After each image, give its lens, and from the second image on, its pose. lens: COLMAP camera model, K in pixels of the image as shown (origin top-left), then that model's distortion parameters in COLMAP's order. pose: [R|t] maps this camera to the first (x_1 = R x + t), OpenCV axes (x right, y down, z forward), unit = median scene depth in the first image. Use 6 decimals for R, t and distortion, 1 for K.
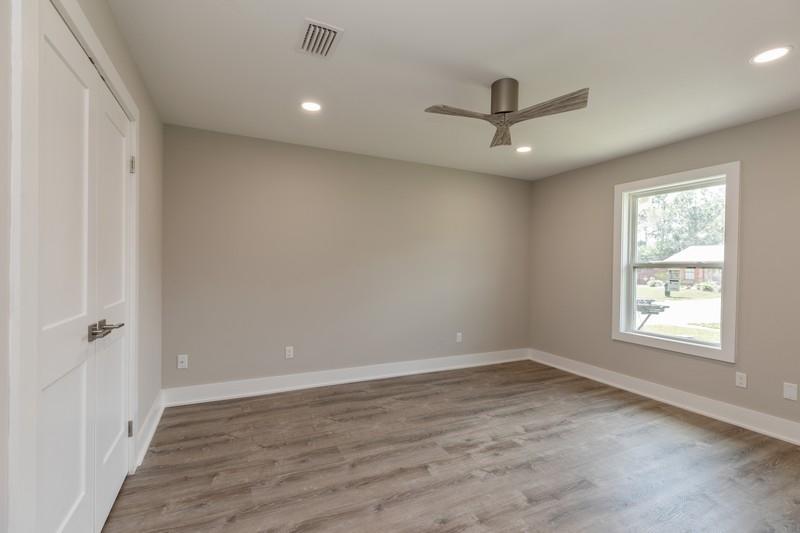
lens RADIAL K [[359.1, 0, 403.9], [0, 359.1, 265.4], [0, 0, 1]] dist [0.003158, 0.000338]
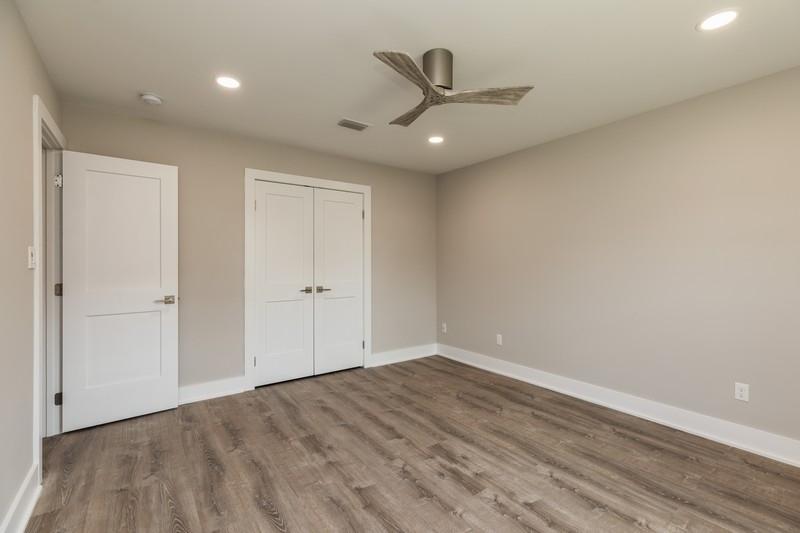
lens RADIAL K [[359.1, 0, 403.9], [0, 359.1, 265.4], [0, 0, 1]] dist [0.003158, 0.000338]
pose [[0.180737, -0.009865, -0.983482, 0.936734], [0.006218, 0.999941, -0.008887, 0.022501], [0.983512, -0.004509, 0.180788, 0.642156]]
